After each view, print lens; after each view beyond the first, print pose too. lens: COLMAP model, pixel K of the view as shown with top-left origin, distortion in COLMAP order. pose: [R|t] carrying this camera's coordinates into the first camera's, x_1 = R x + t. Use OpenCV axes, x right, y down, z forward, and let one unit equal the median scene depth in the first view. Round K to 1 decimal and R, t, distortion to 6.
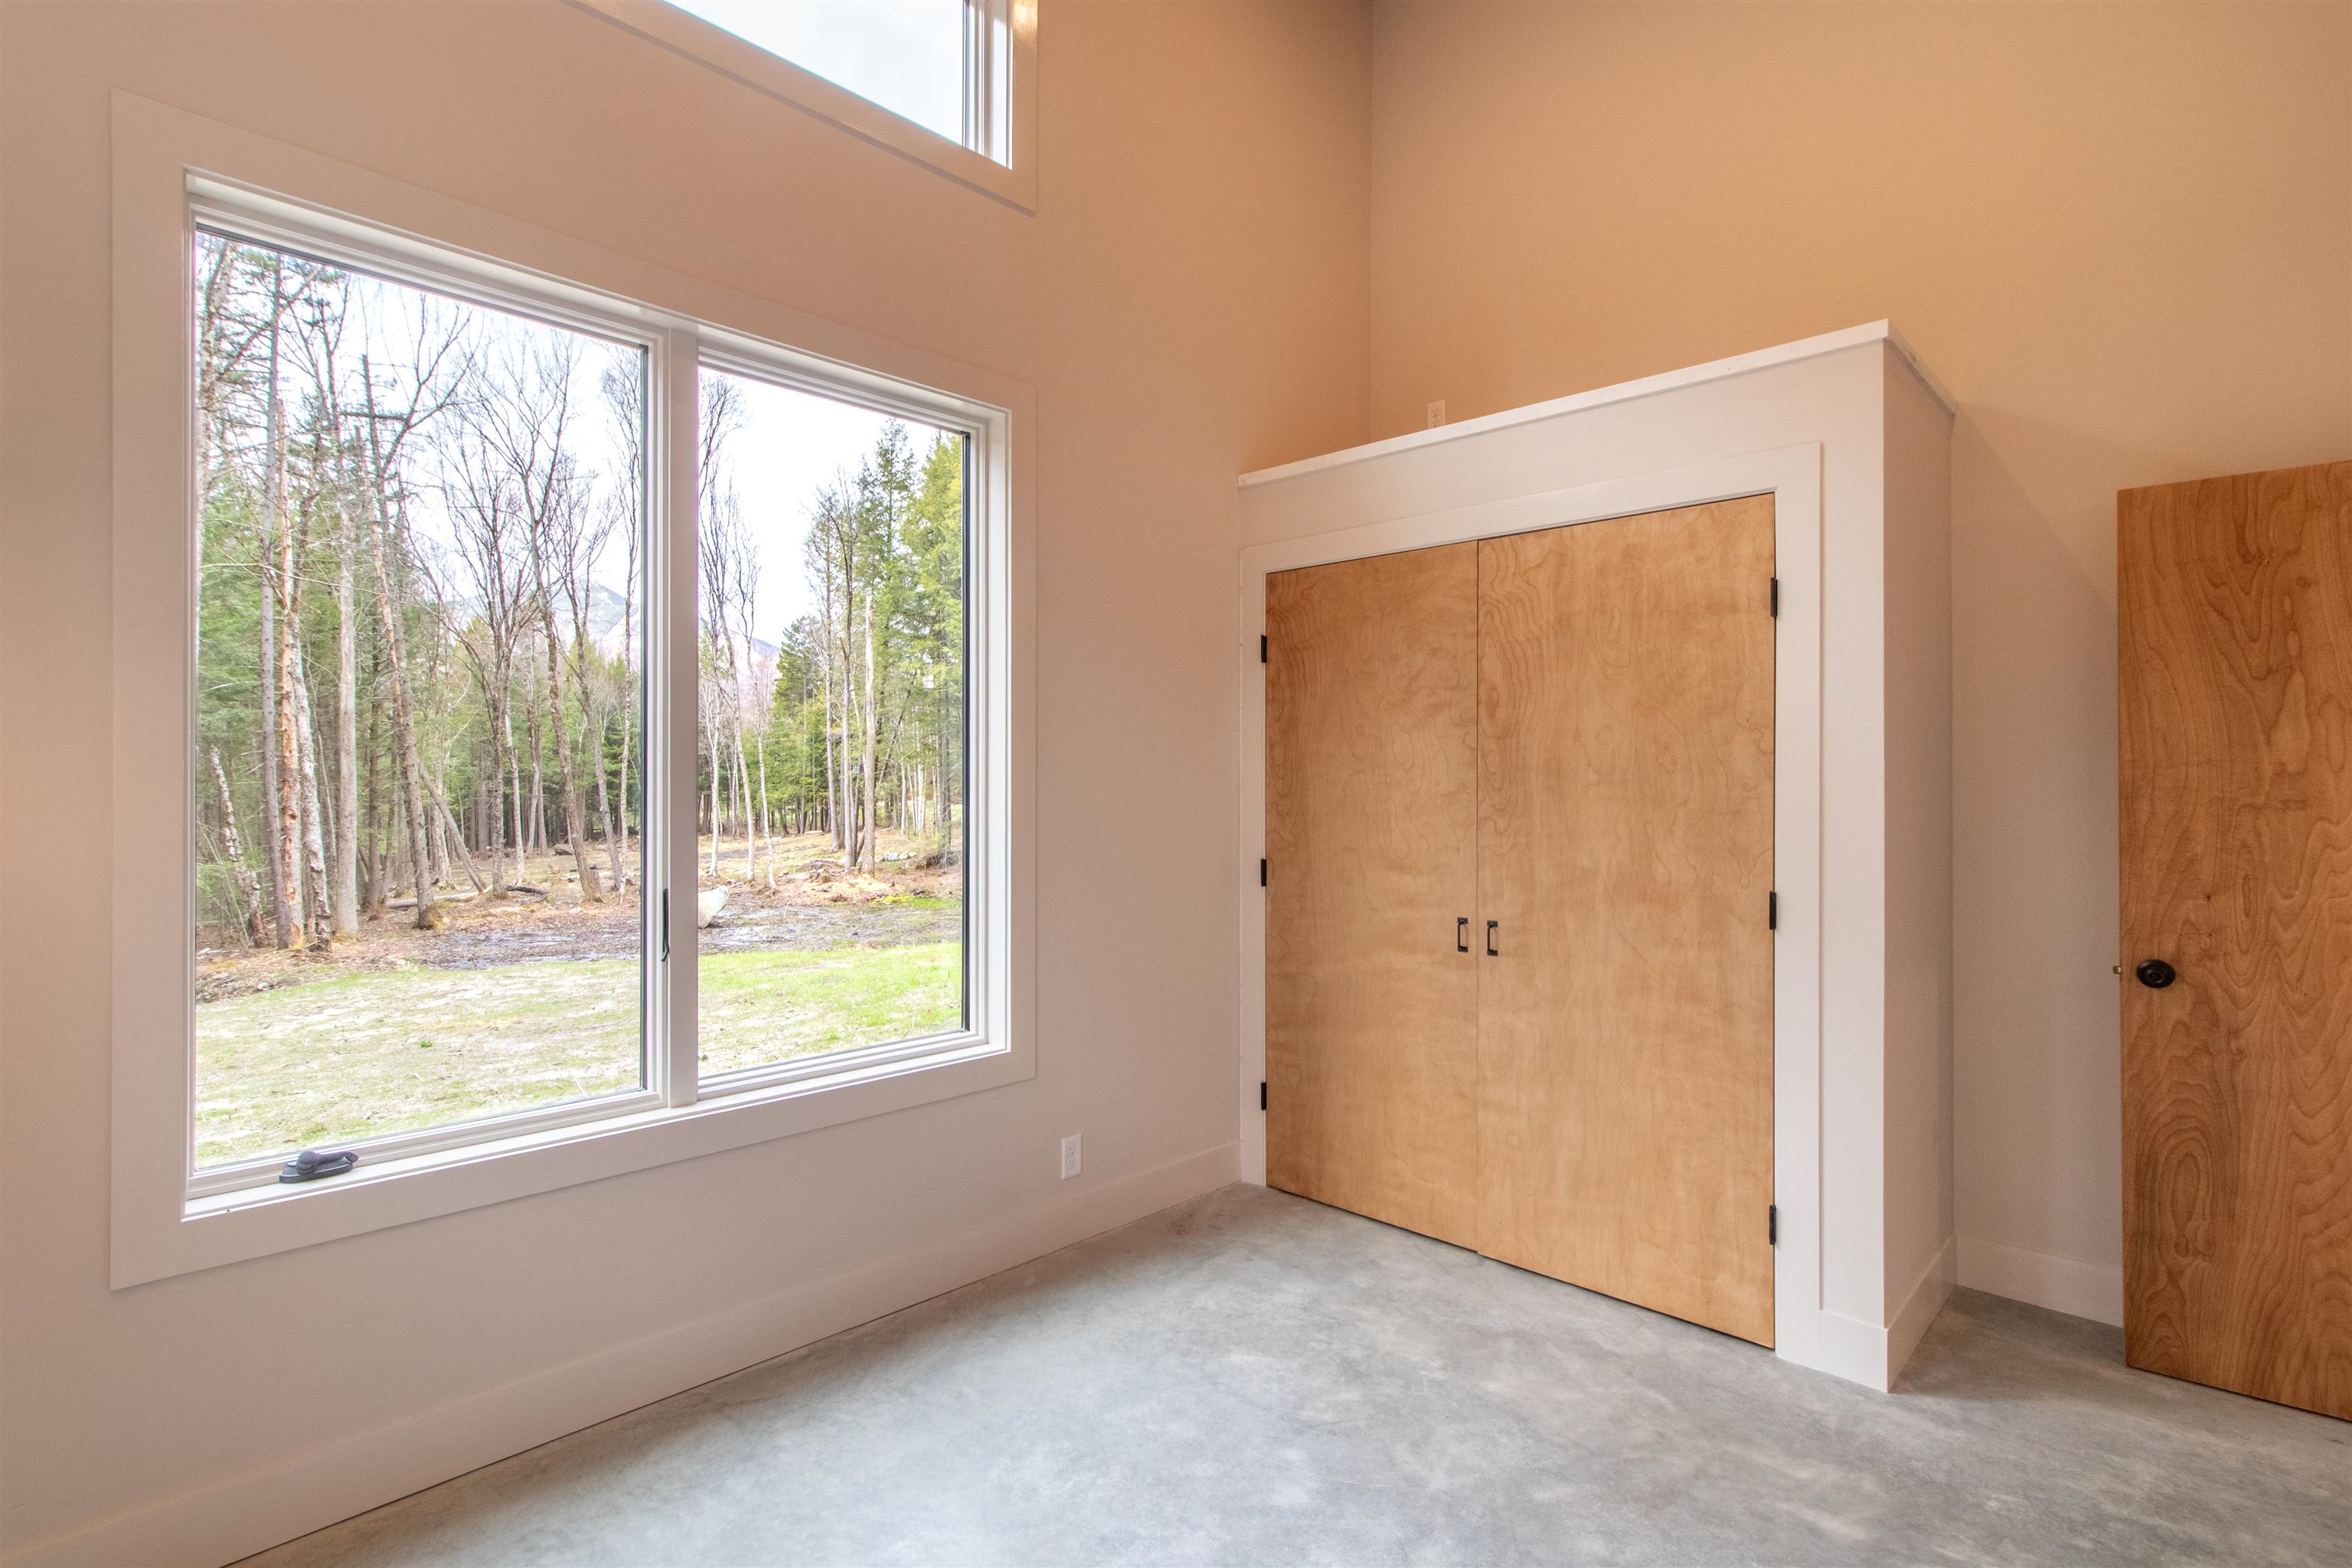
lens RADIAL K [[1150.0, 0, 1142.3], [0, 1150.0, 783.7], [0, 0, 1]] dist [0.001673, 0.000620]
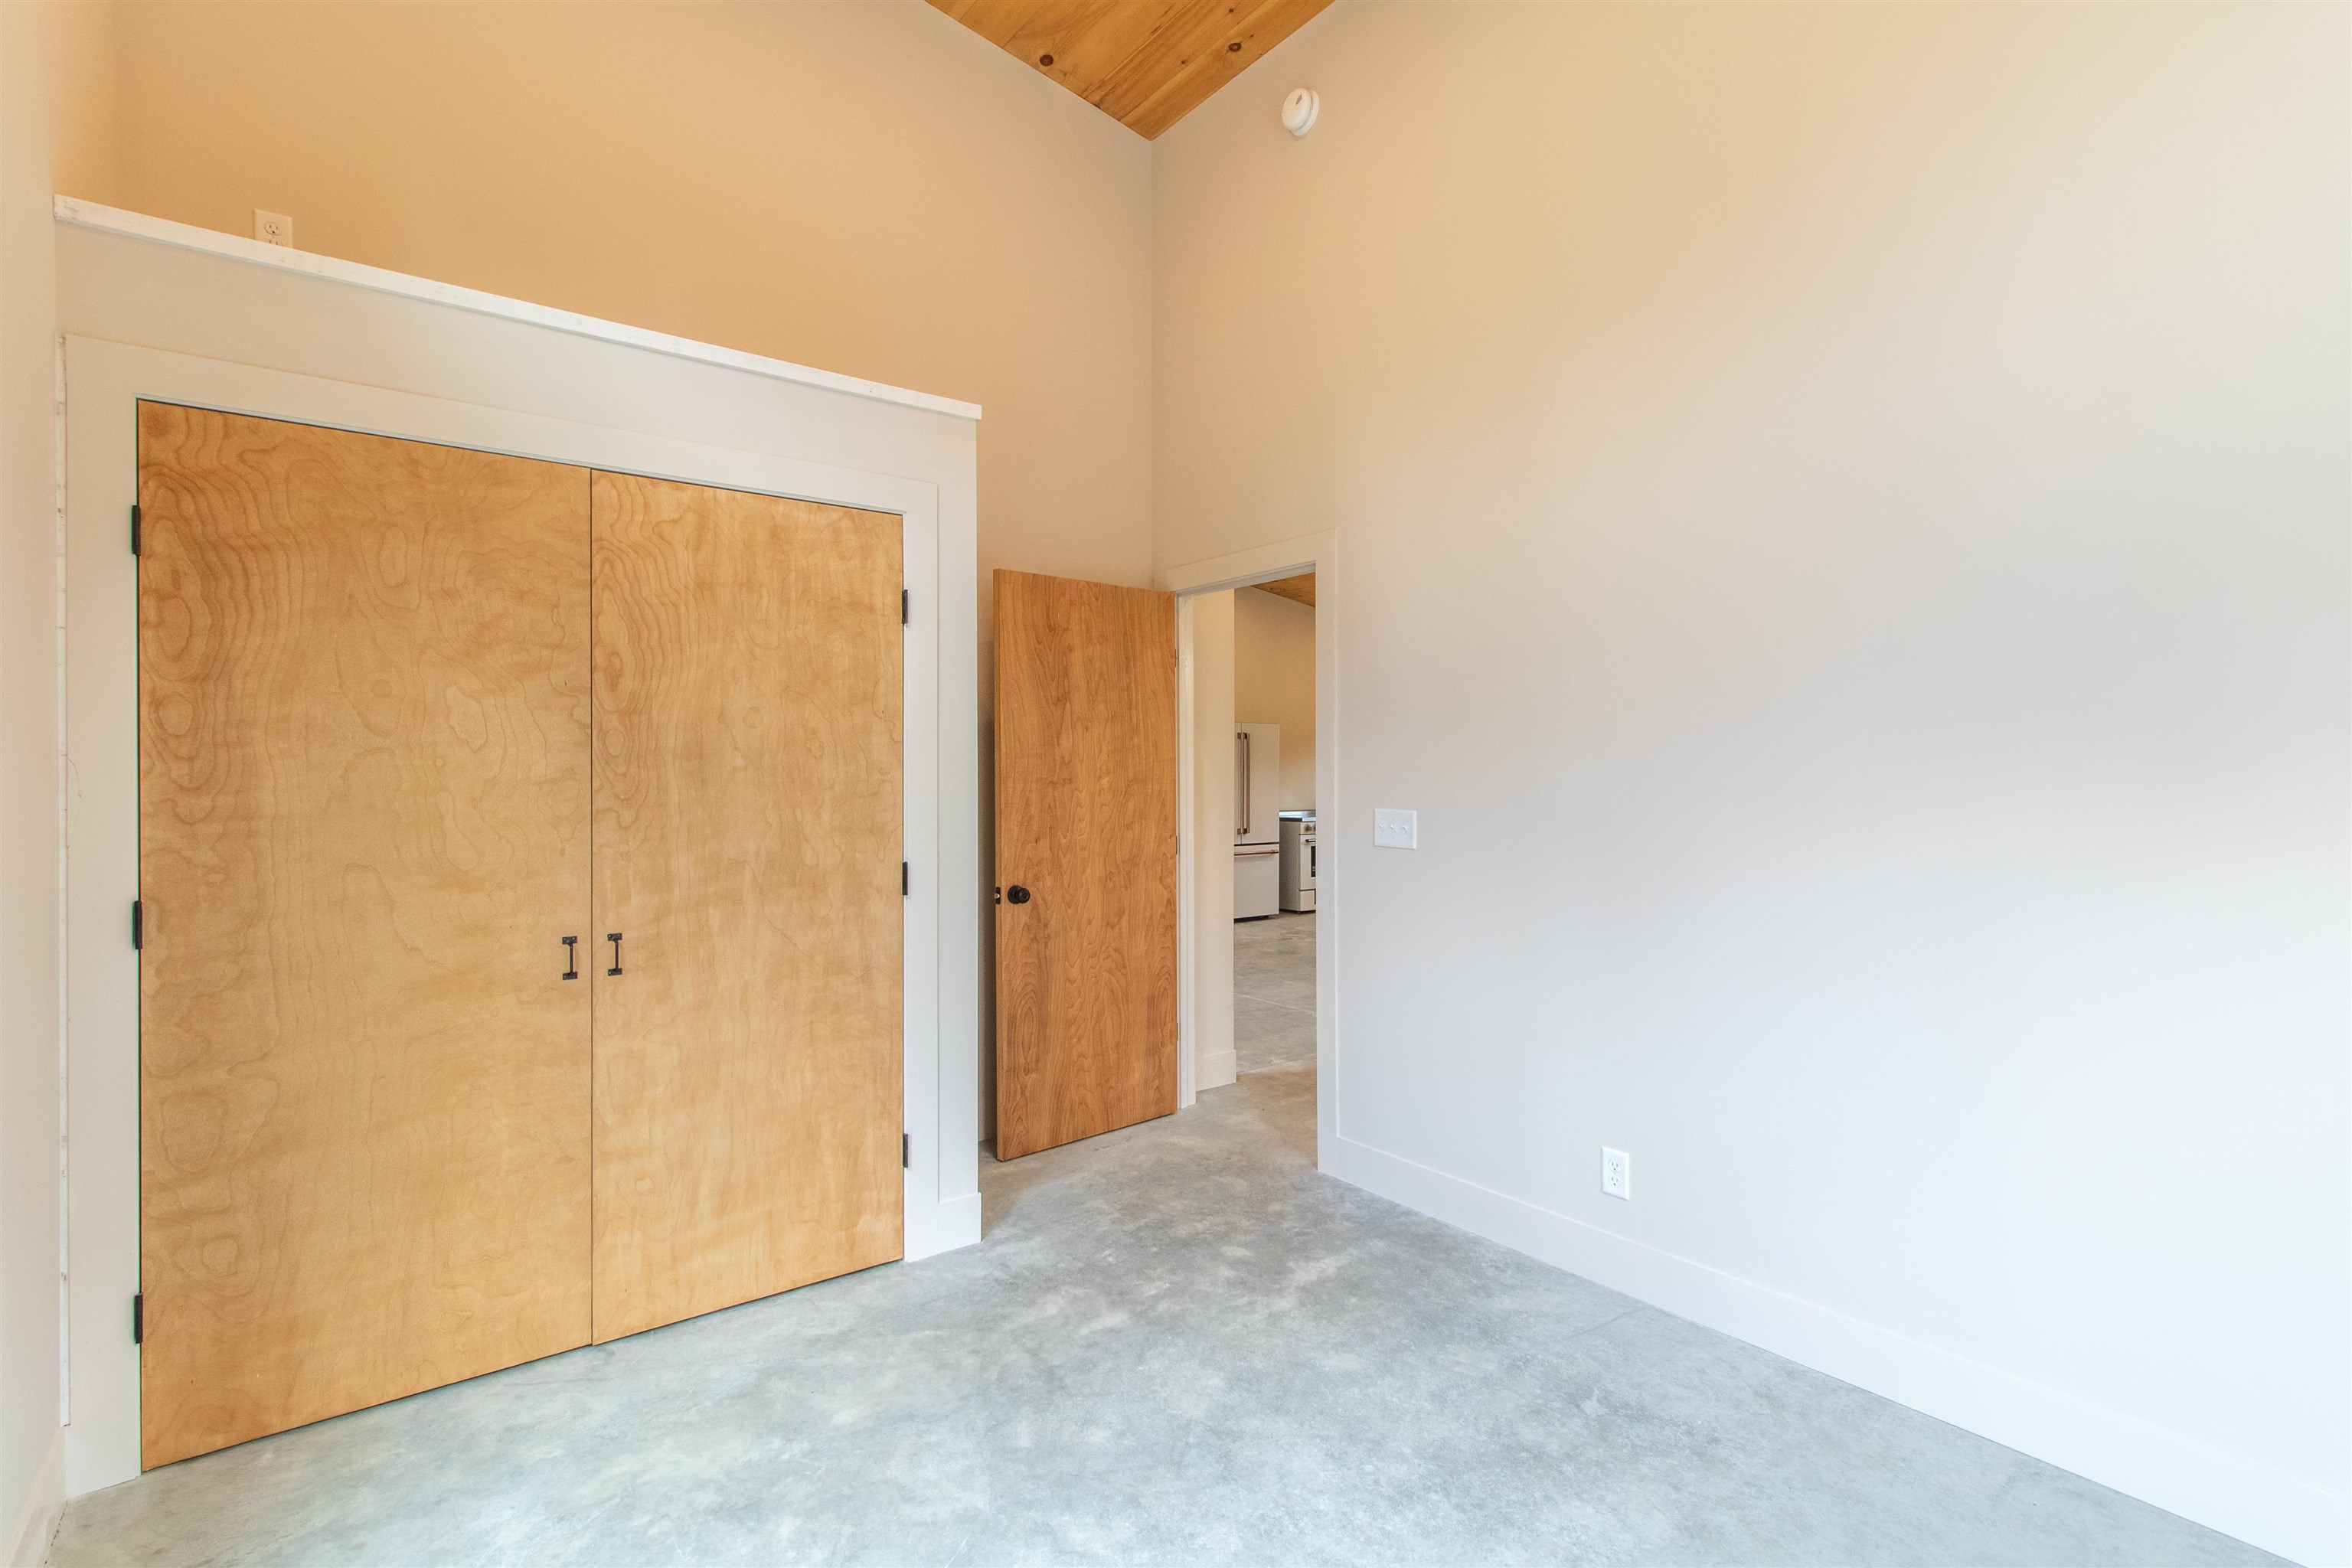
lens RADIAL K [[1098.3, 0, 1181.1], [0, 1098.3, 774.6], [0, 0, 1]] dist [0.001300, 0.000519]
pose [[0.130823, -0.004794, 0.991394, -0.464970], [-0.000232, 0.999988, 0.004867, 0.000560], [-0.991406, -0.000867, 0.130820, 0.533602]]
